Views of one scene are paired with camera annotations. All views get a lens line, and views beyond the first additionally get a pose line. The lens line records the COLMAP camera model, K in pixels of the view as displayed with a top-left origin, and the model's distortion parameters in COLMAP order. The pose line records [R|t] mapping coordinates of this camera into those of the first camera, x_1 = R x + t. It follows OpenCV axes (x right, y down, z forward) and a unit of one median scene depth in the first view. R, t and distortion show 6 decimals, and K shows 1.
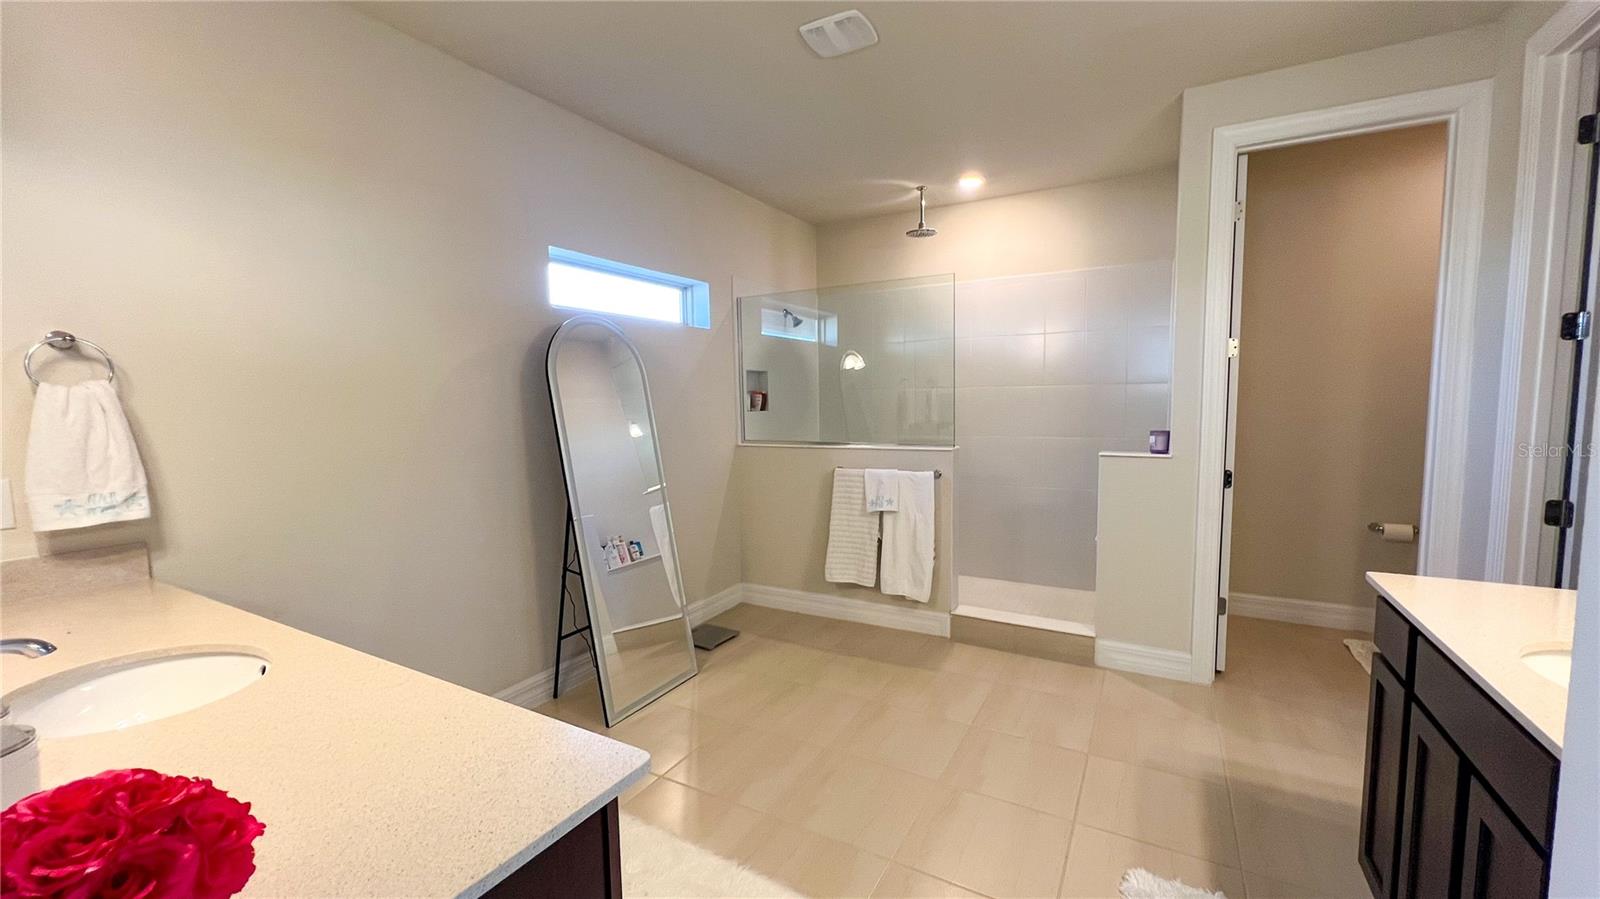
lens RADIAL K [[633.1, 0, 801.4], [0, 633.1, 452.5], [0, 0, 1]] dist [-0.001384, 0.000139]
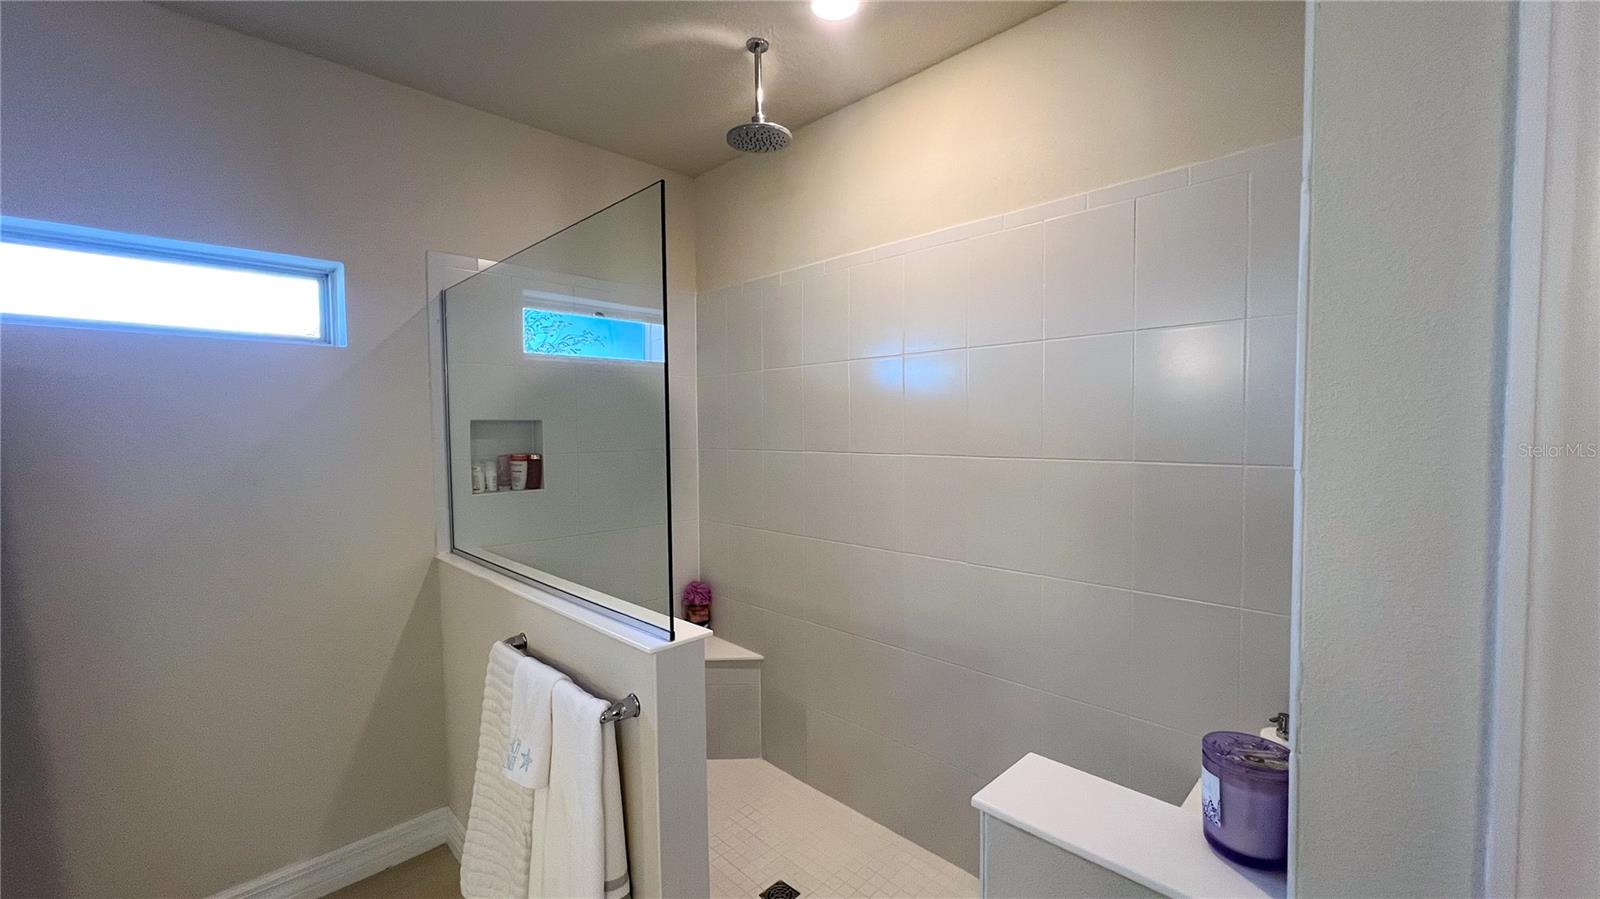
lens RADIAL K [[633.1, 0, 799.5], [0, 633.1, 450.9], [0, 0, 1]] dist [-0.001384, 0.000139]
pose [[0.961990, 0.012500, -0.272800, 0.333129], [-0.025773, 0.998649, -0.045127, -0.082358], [0.271867, 0.050443, 0.961012, 0.525280]]
